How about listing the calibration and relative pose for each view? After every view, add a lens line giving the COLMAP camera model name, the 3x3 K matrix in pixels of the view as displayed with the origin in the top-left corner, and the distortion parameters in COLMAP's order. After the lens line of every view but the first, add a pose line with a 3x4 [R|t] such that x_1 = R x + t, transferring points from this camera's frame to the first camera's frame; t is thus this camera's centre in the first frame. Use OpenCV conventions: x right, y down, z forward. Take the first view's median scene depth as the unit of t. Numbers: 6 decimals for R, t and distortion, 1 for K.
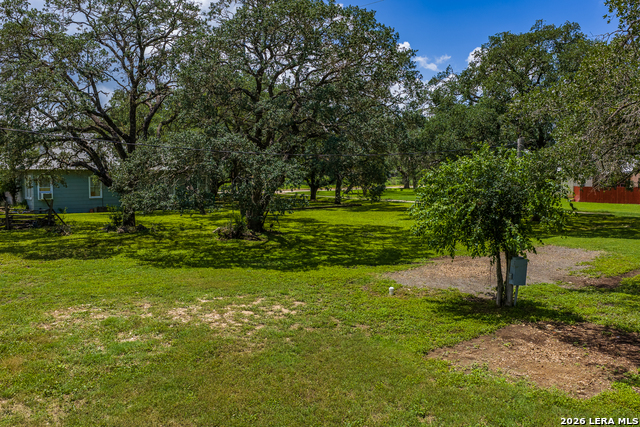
lens RADIAL K [[526.9, 0, 321.5], [0, 526.9, 209.4], [0, 0, 1]] dist [0.012255, 0.008134]
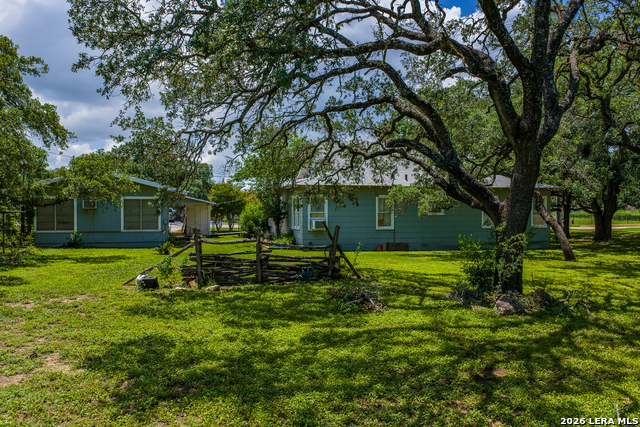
lens RADIAL K [[526.9, 0, 319.4], [0, 526.9, 215.4], [0, 0, 1]] dist [0.012255, 0.008134]
pose [[0.895874, 0.000598, -0.444307, -0.282526], [-0.027597, 0.998143, -0.054301, -0.000743], [0.443449, 0.060908, 0.894228, 0.509919]]
